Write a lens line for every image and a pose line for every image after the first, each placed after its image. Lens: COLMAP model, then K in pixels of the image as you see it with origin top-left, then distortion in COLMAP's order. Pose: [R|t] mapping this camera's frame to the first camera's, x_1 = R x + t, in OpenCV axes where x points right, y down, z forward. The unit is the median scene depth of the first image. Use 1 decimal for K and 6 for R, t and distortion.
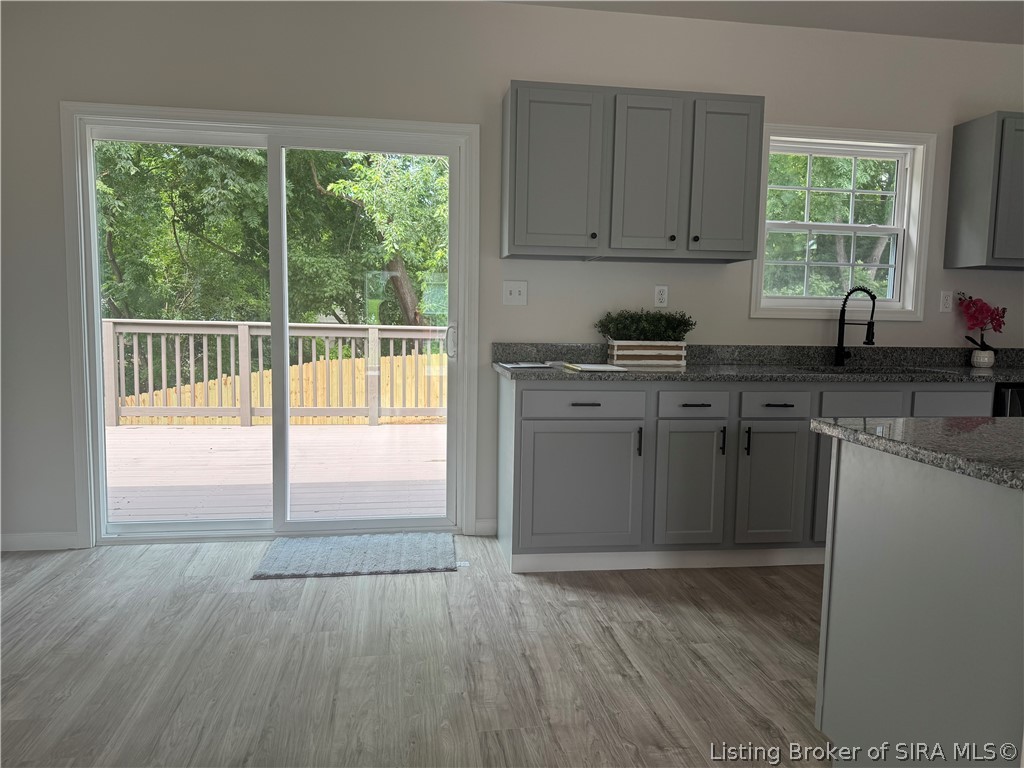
lens RADIAL K [[709.1, 0, 511.8], [0, 709.1, 380.8], [0, 0, 1]] dist [0.100075, -0.149148]
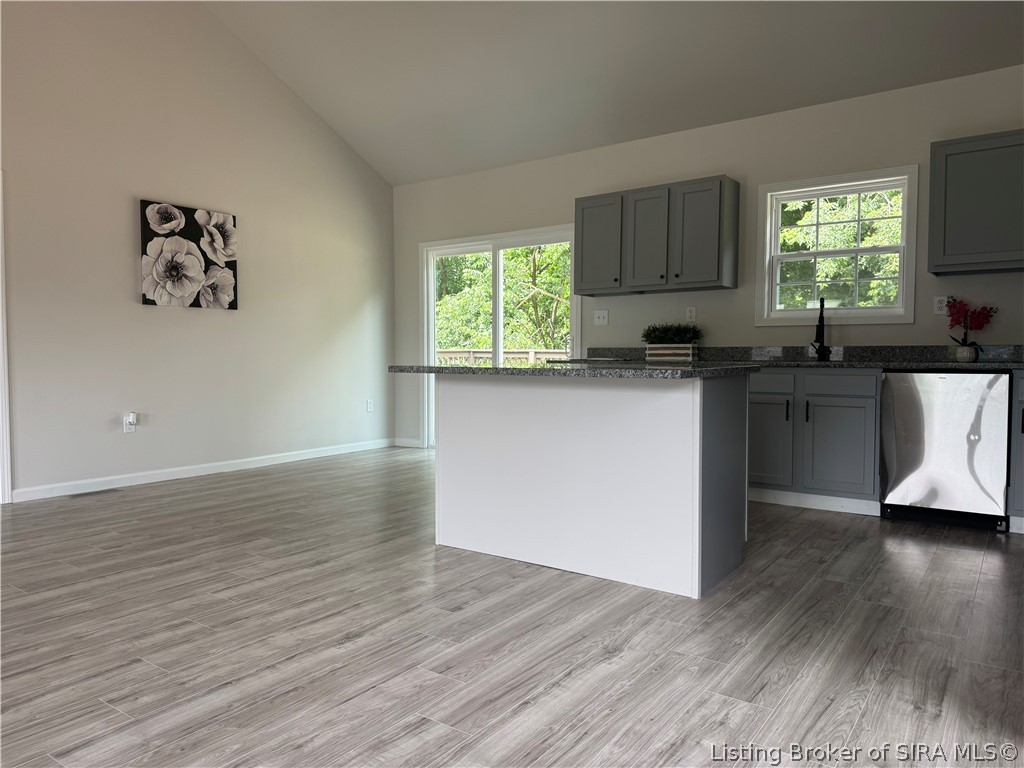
lens RADIAL K [[709.1, 0, 511.8], [0, 709.1, 380.8], [0, 0, 1]] dist [0.100075, -0.149148]
pose [[0.700451, 0.009097, -0.713643, 1.133465], [-0.060264, 0.997102, -0.046440, 0.121238], [0.711152, 0.075536, 0.698969, -0.303943]]
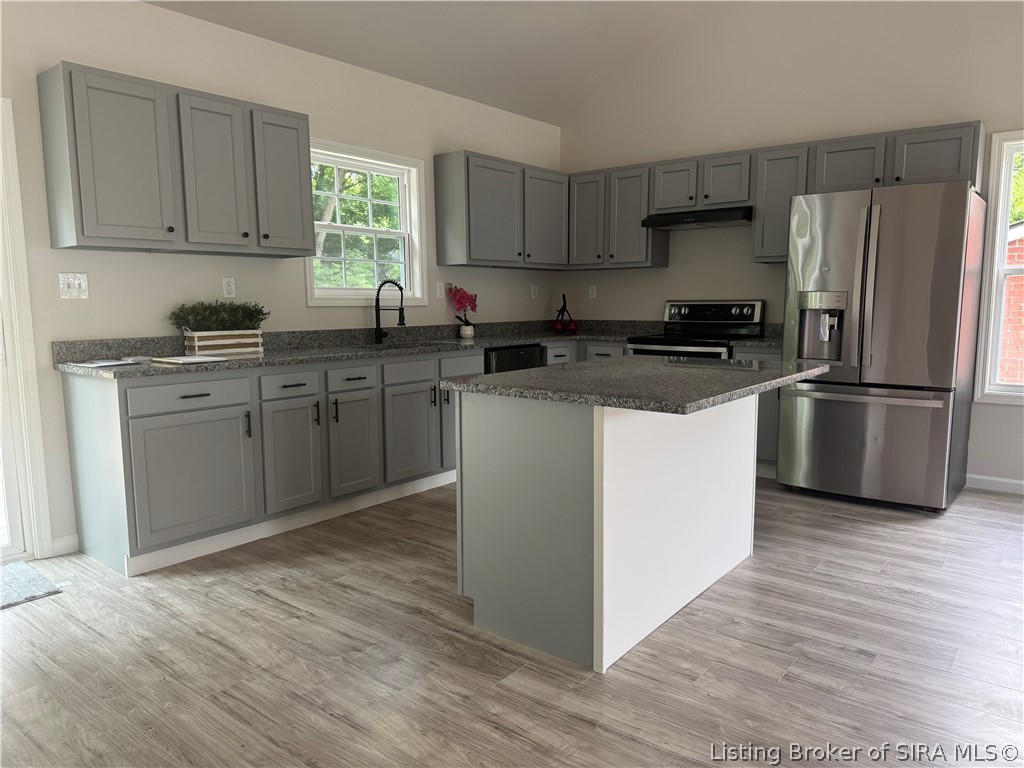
lens RADIAL K [[709.1, 0, 511.8], [0, 709.1, 380.8], [0, 0, 1]] dist [0.100075, -0.149148]
pose [[0.741757, -0.099580, 0.663235, -0.227437], [0.083141, 0.994941, 0.056399, -0.008042], [-0.665496, 0.013308, 0.746283, -0.079299]]
